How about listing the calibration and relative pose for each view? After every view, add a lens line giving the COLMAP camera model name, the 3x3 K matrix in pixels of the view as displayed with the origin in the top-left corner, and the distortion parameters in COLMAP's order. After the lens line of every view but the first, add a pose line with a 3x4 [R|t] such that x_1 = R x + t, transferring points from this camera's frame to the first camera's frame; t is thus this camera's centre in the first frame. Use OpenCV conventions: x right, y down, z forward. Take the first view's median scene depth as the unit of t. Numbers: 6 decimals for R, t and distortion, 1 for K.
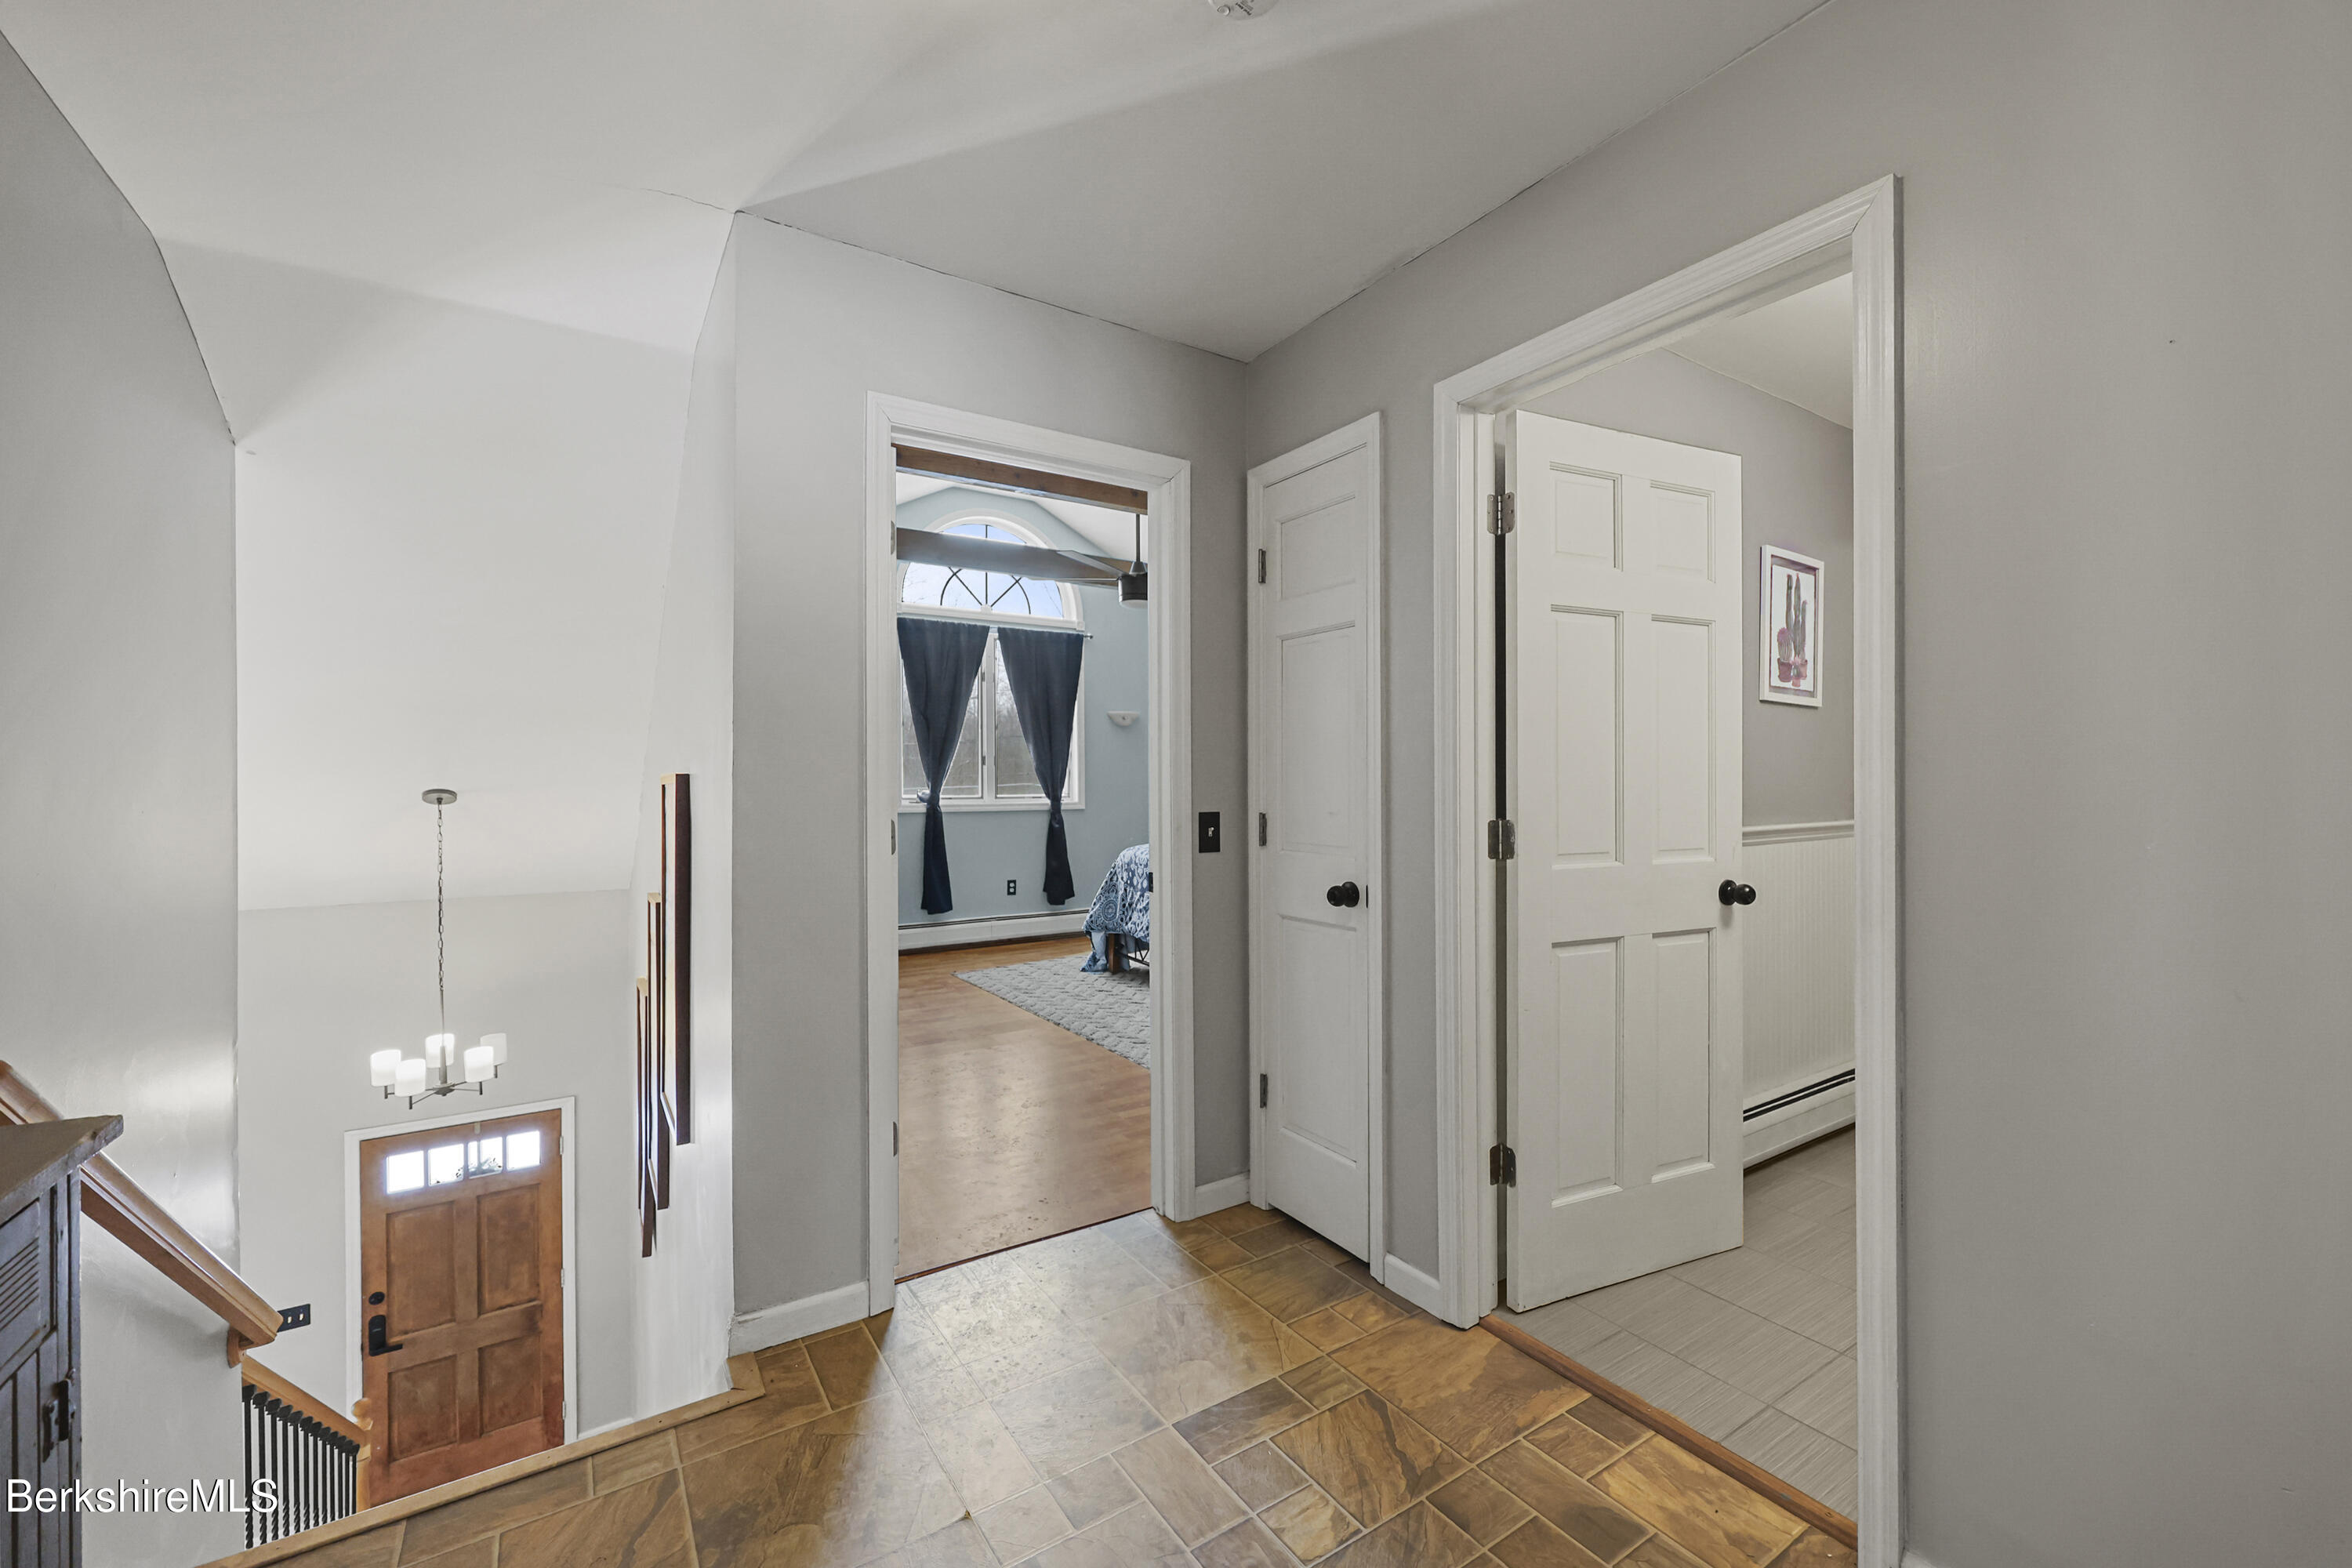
lens RADIAL K [[963.3, 0, 1174.8], [0, 963.3, 786.2], [0, 0, 1]] dist [-0.002535, -0.000313]
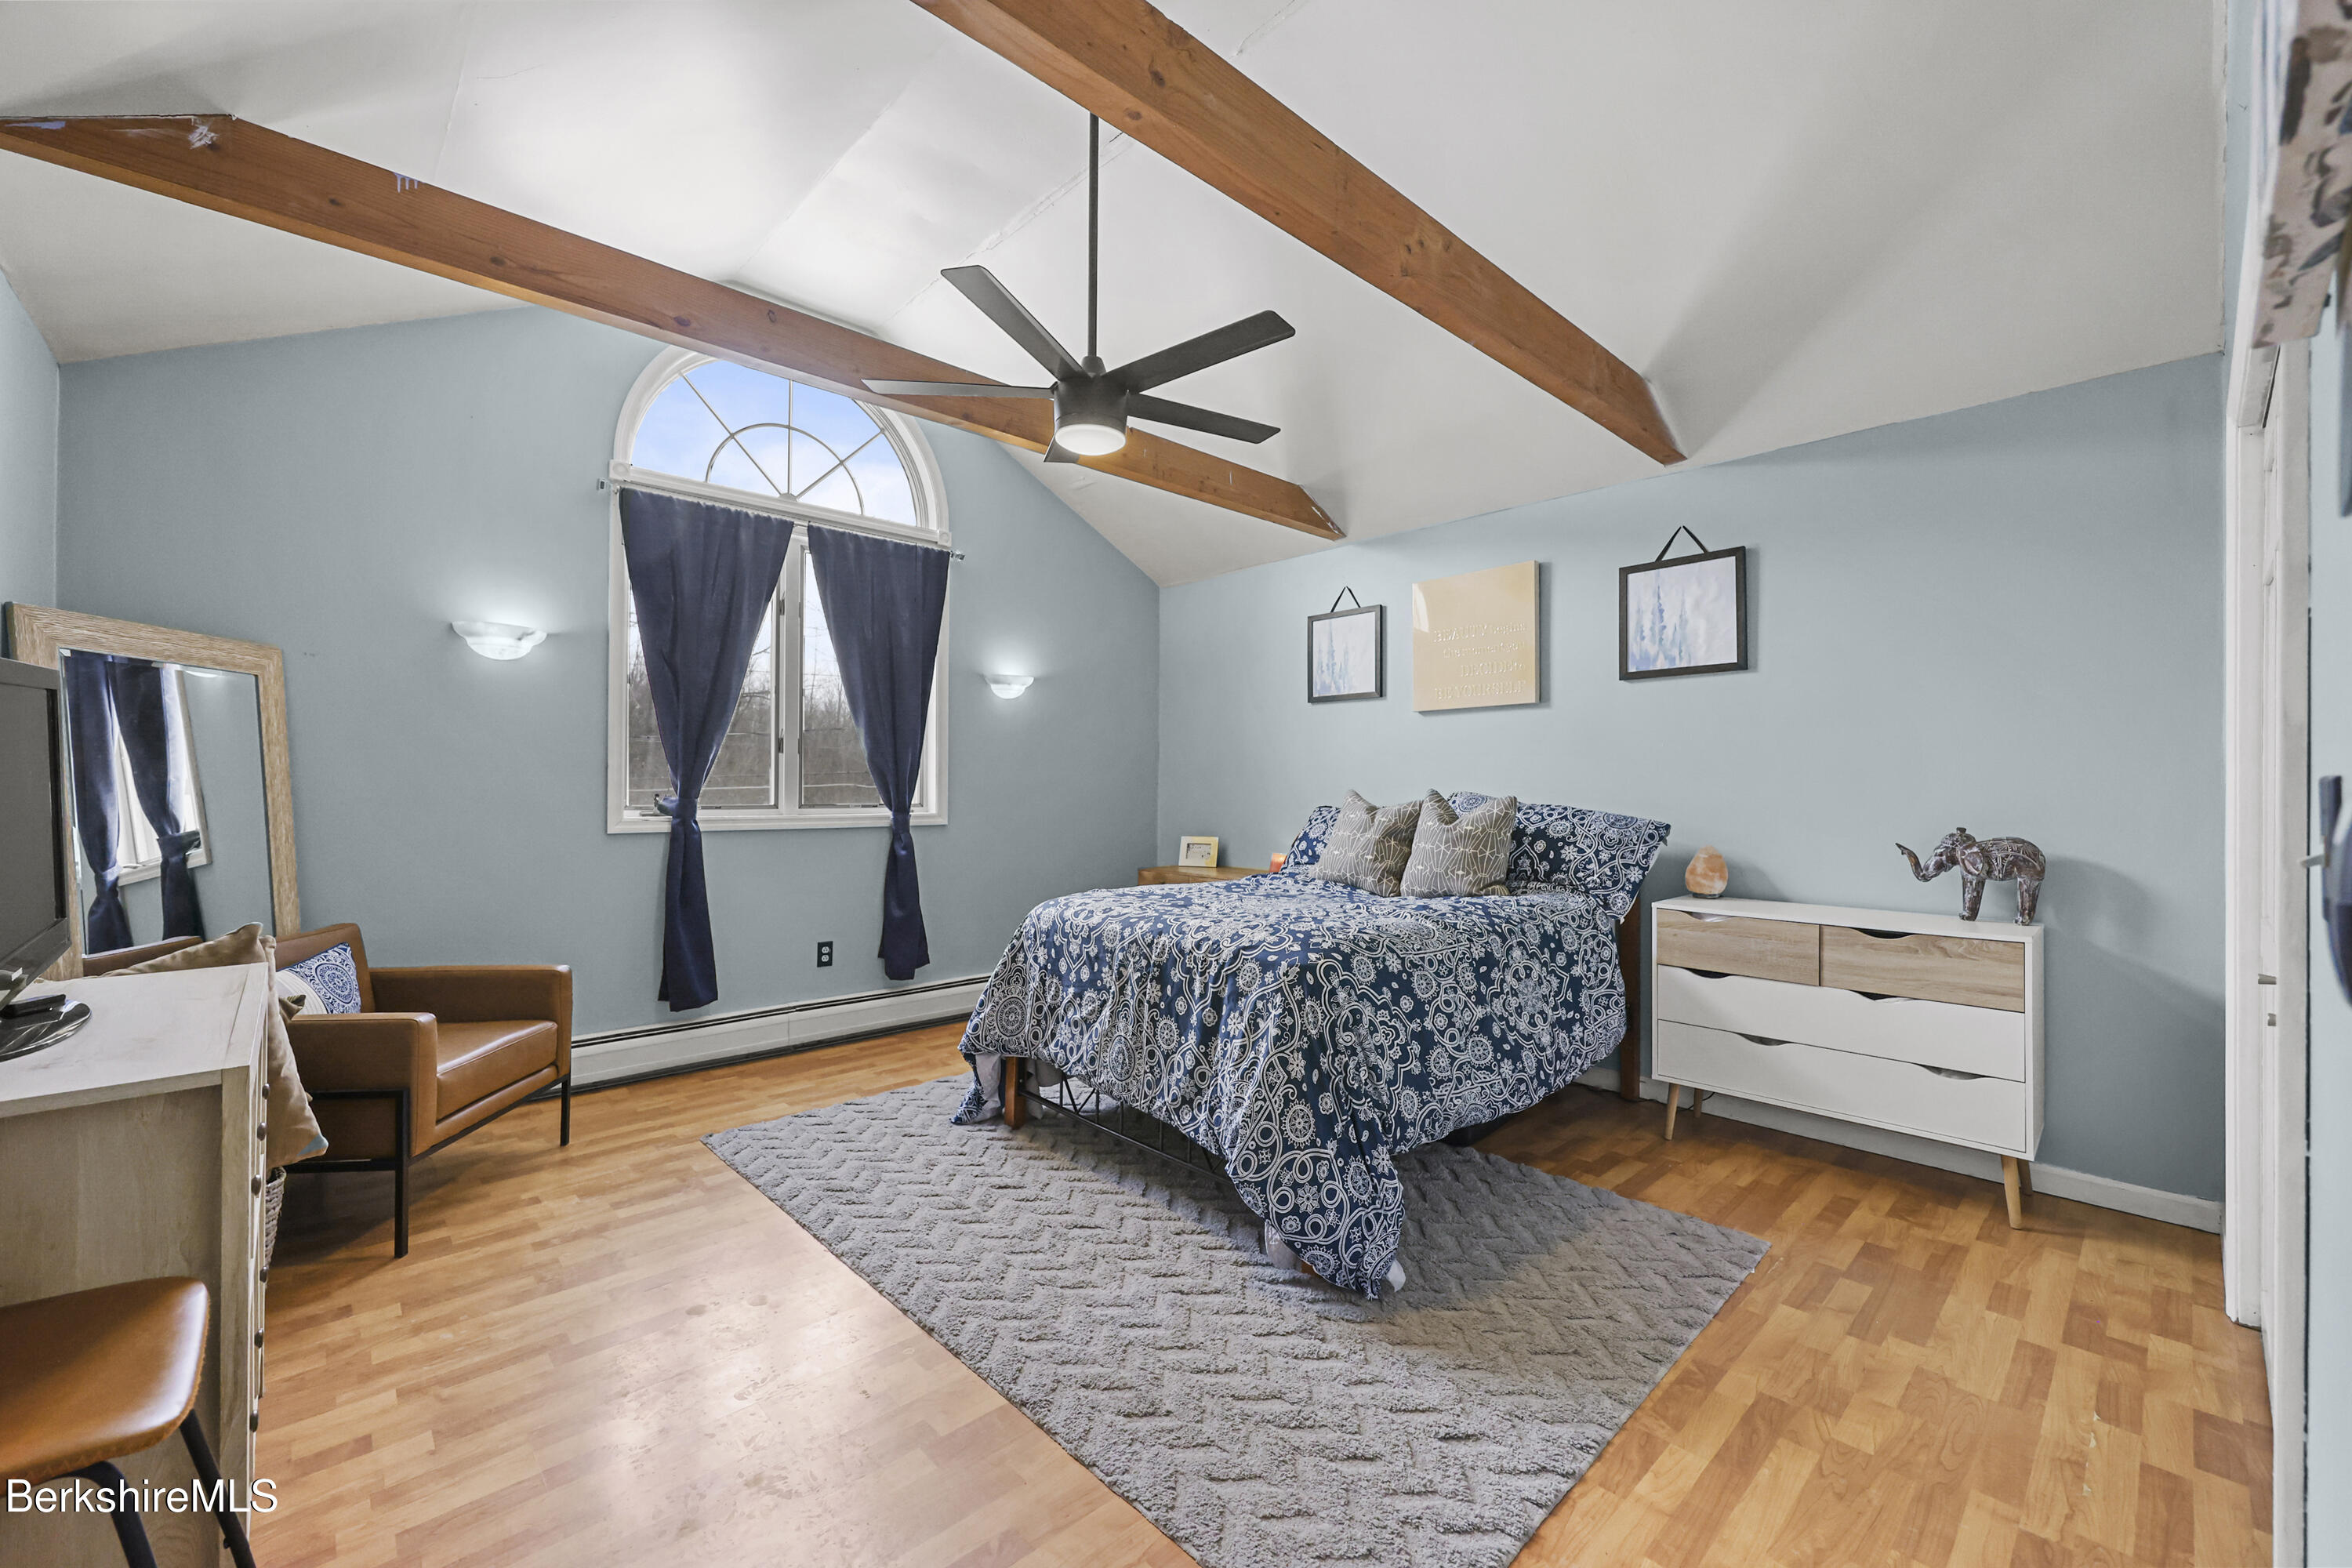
lens RADIAL K [[963.3, 0, 1182.8], [0, 963.3, 783.8], [0, 0, 1]] dist [-0.002535, -0.000313]
pose [[0.983421, 0.013147, 0.180861, -0.061947], [-0.011476, 0.999881, -0.010285, 0.000749], [-0.180975, 0.008039, 0.983455, 0.379299]]
